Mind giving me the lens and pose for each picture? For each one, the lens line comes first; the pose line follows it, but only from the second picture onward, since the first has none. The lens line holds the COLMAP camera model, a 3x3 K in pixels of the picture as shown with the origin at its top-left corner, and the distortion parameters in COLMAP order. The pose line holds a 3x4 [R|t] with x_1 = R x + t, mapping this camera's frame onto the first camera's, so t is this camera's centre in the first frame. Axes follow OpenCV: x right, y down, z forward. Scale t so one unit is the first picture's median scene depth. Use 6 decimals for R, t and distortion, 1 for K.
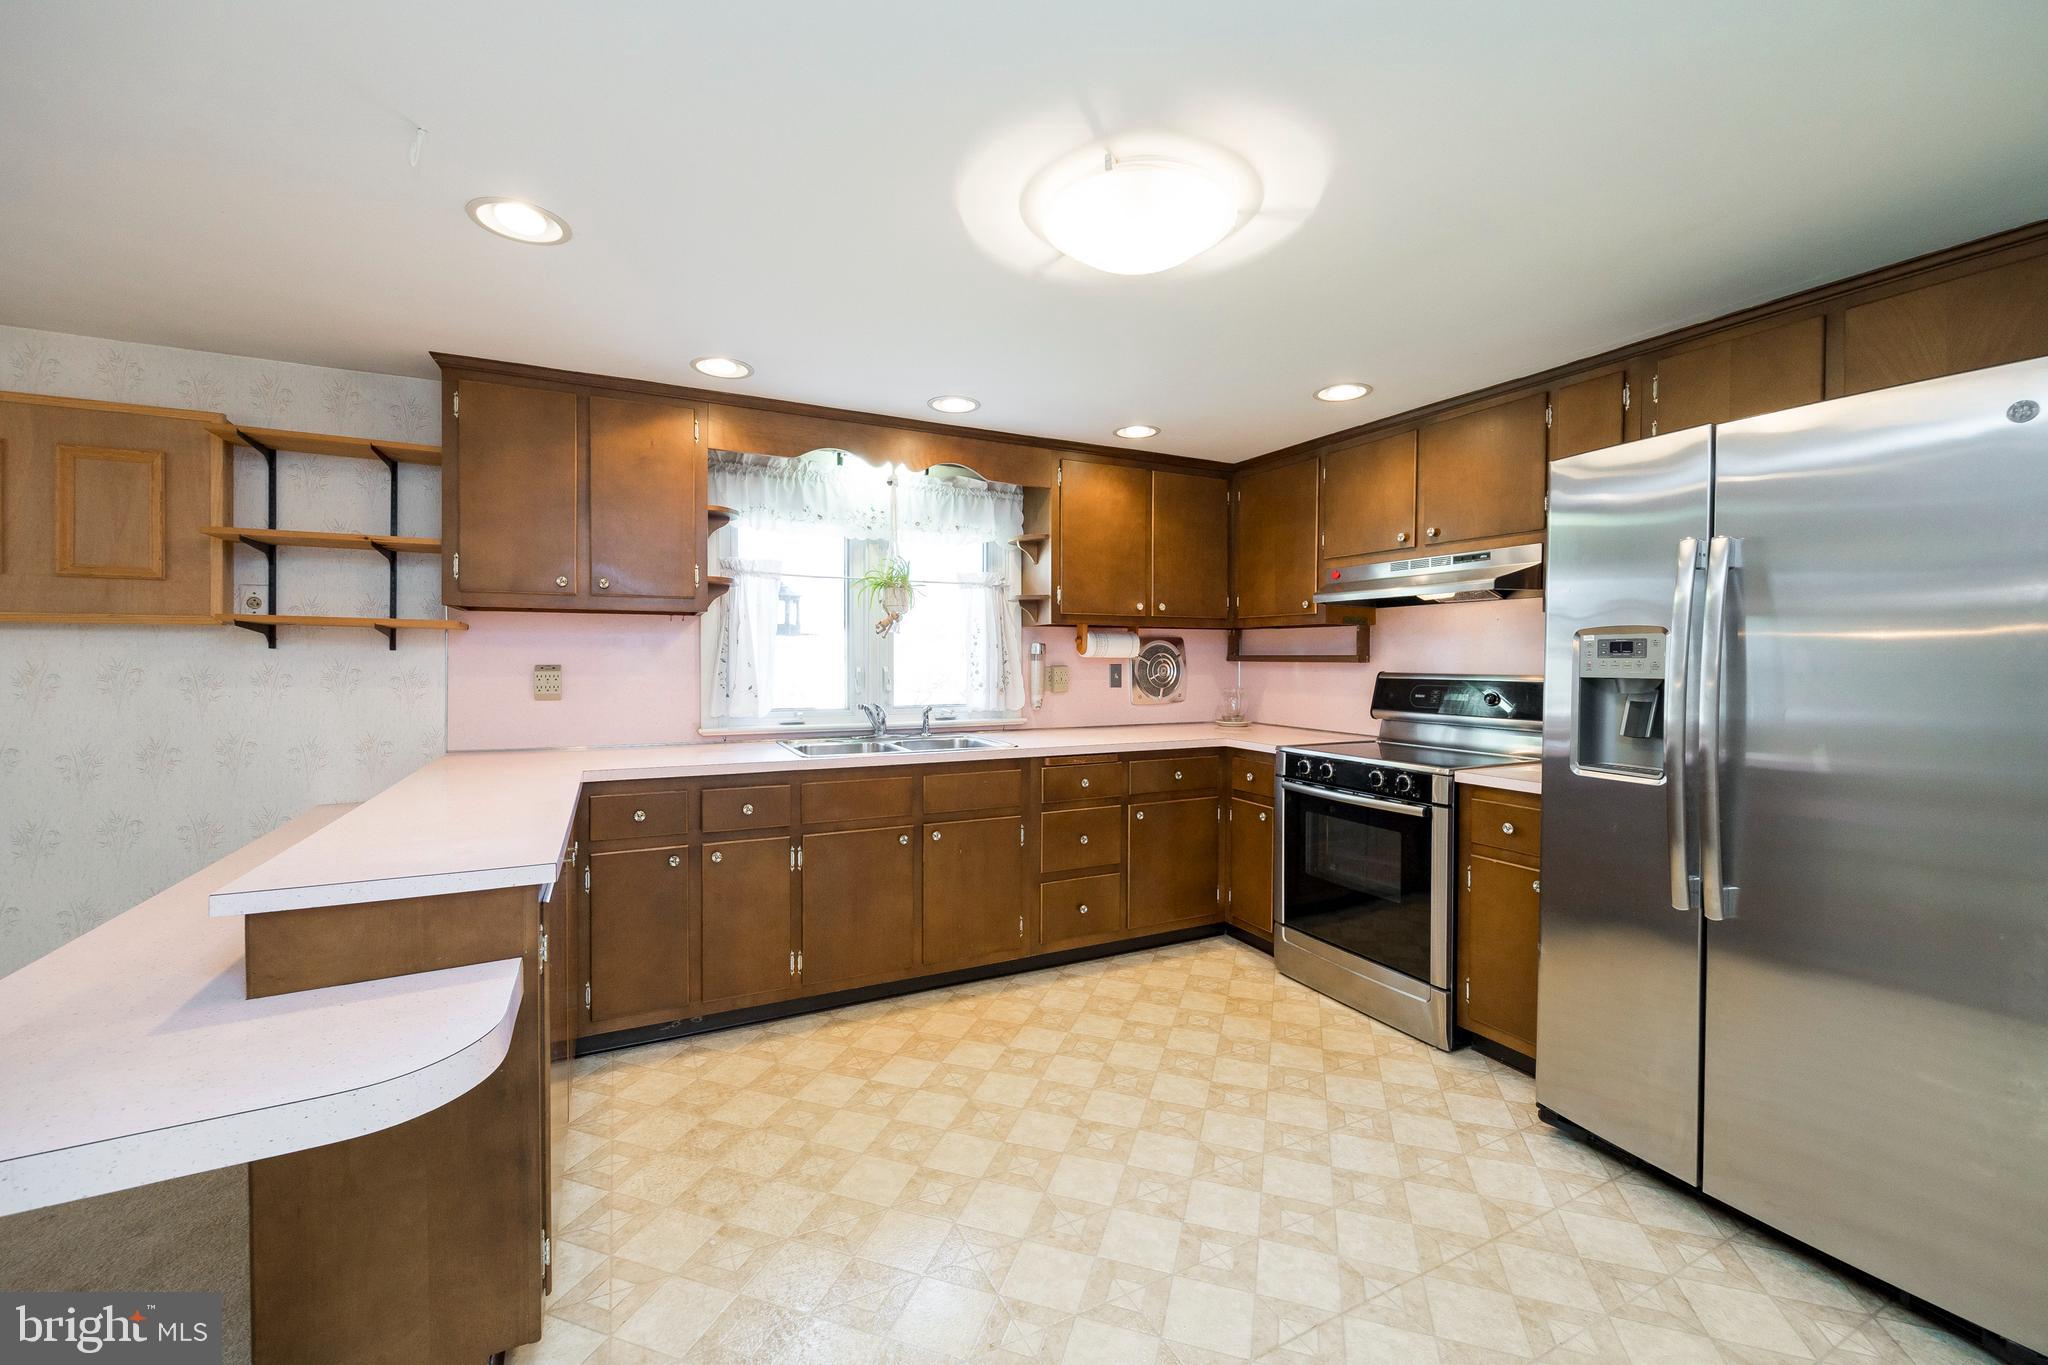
lens RADIAL K [[823.7, 0, 1024.4], [0, 823.7, 669.9], [0, 0, 1]] dist [-0.003381, 0.000194]
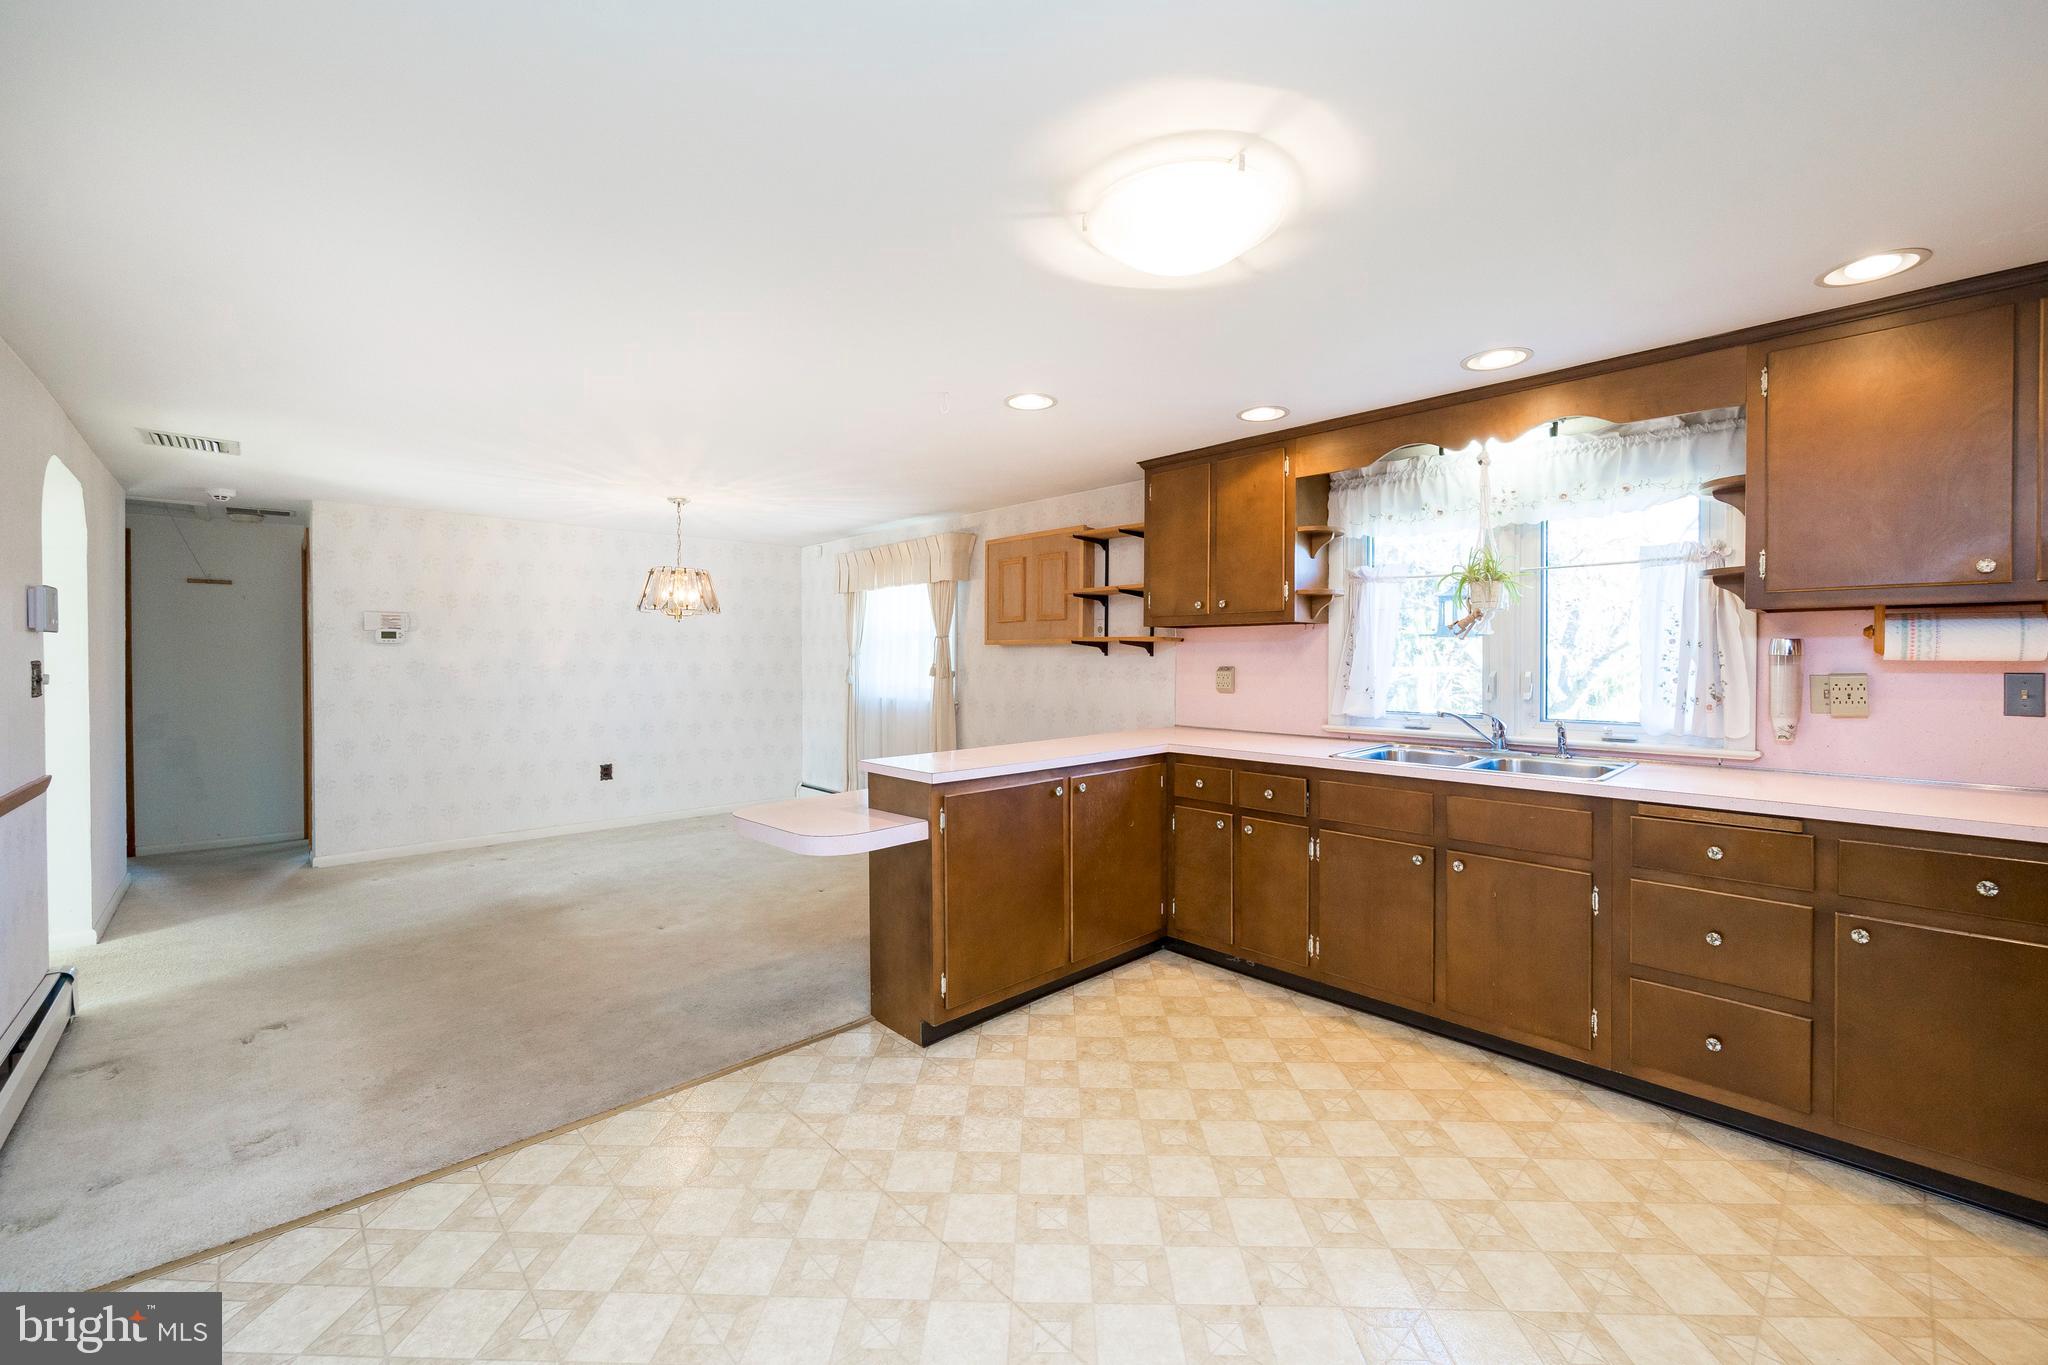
lens RADIAL K [[823.0, 0, 1018.6], [0, 823.0, 661.4], [0, 0, 1]] dist [0.000173, 0.000134]
pose [[0.275094, -0.002420, -0.961414, 0.606746], [-0.015562, 0.999855, -0.006970, -0.000115], [0.961291, 0.016879, 0.275016, 0.315677]]
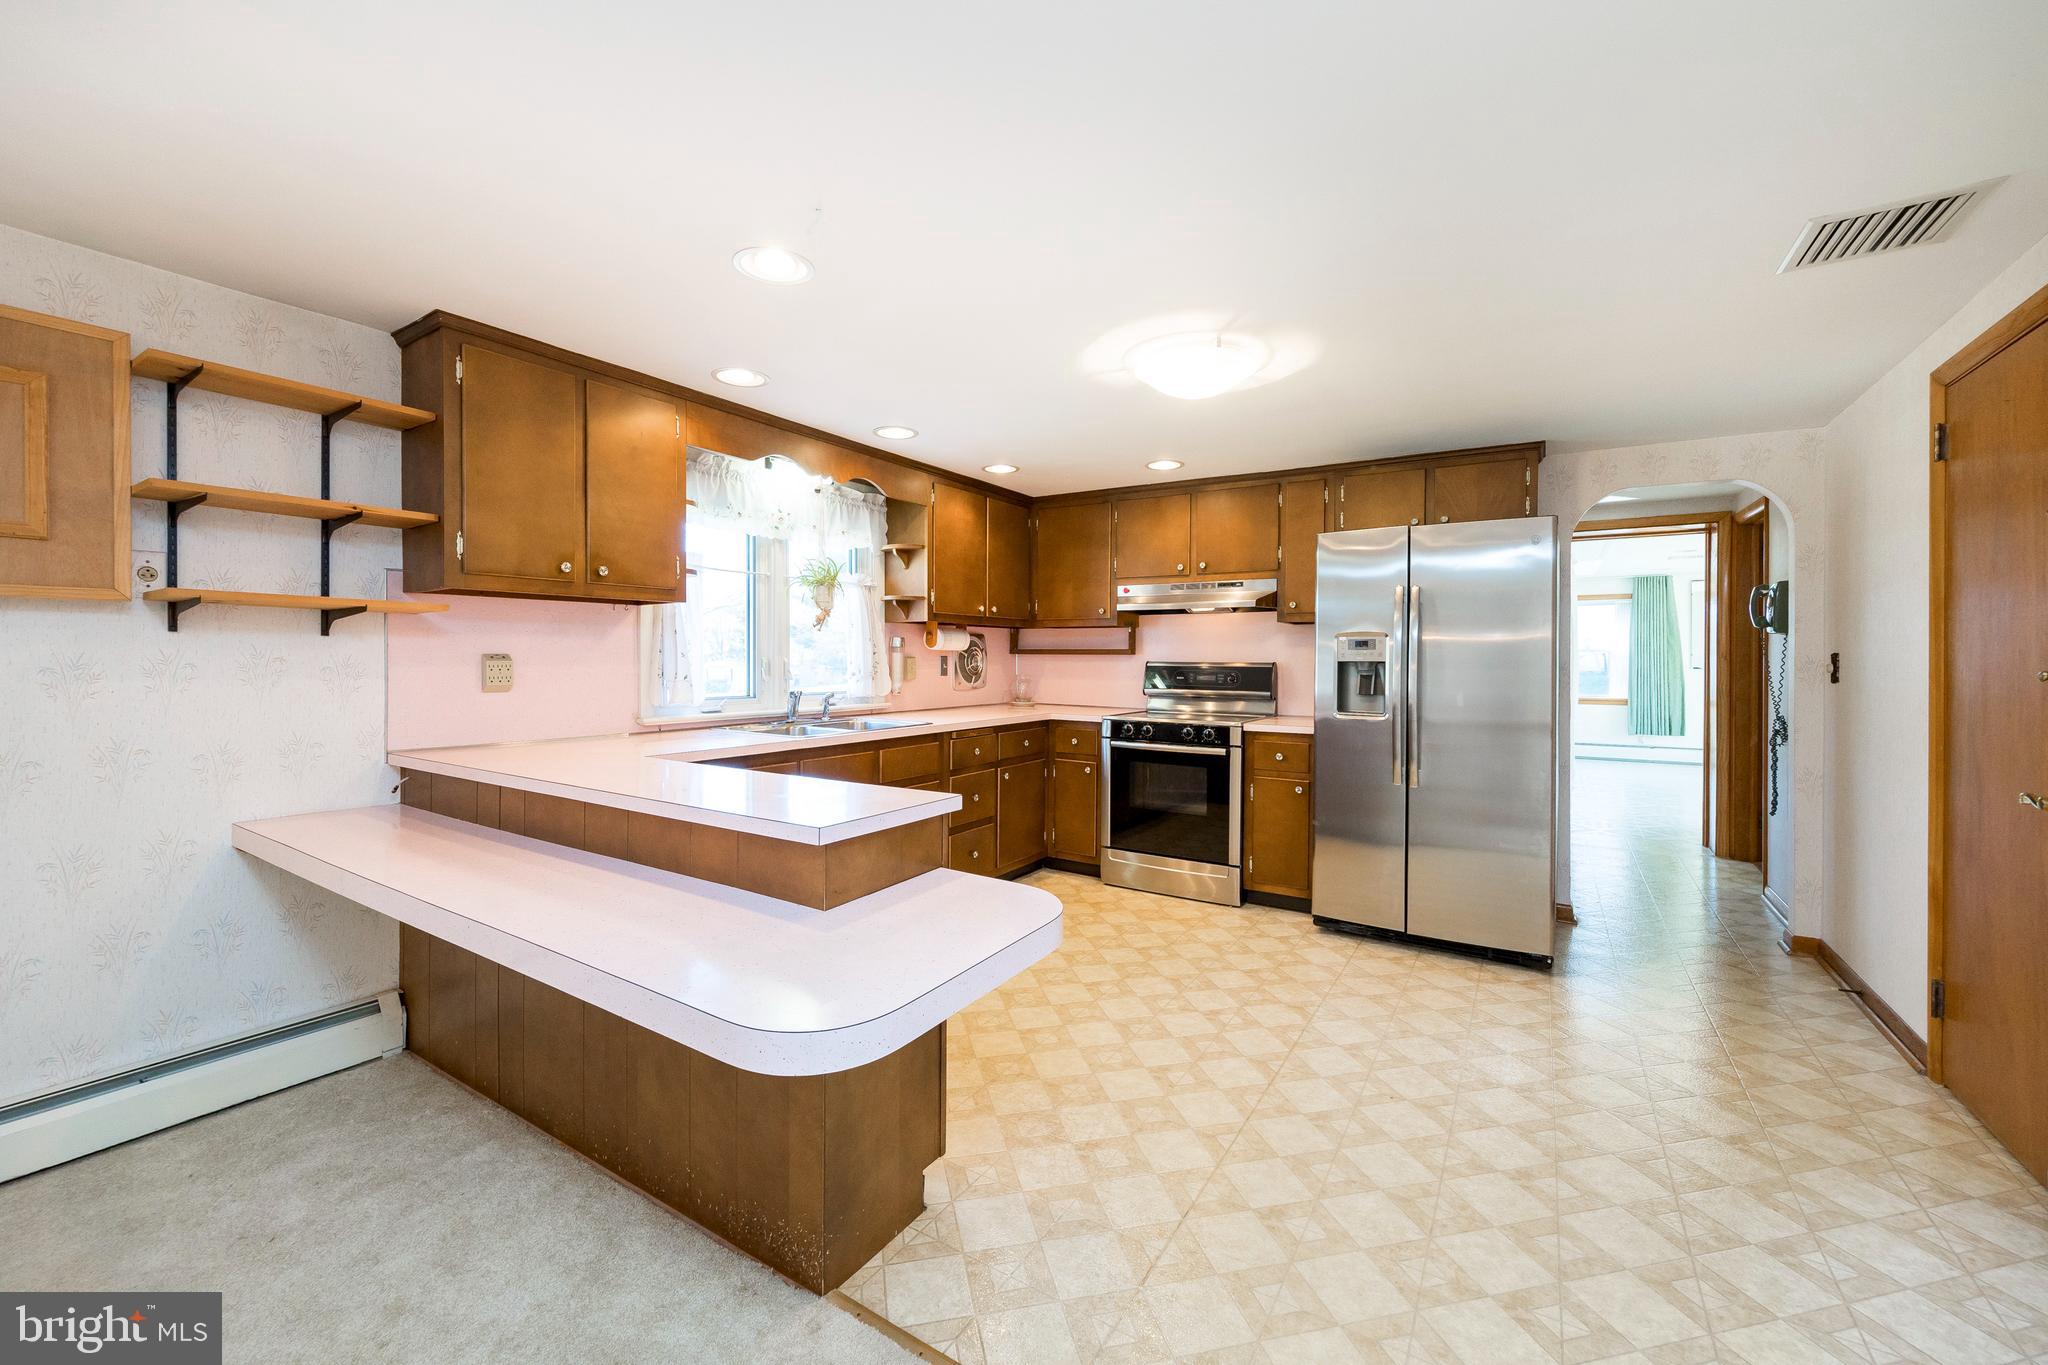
lens RADIAL K [[823.7, 0, 1024.4], [0, 823.7, 669.9], [0, 0, 1]] dist [-0.003381, 0.000194]
pose [[0.858110, -0.007143, 0.513417, -0.546904], [0.005034, 0.999972, 0.005499, 0.009819], [-0.513442, -0.002134, 0.858122, -0.101807]]
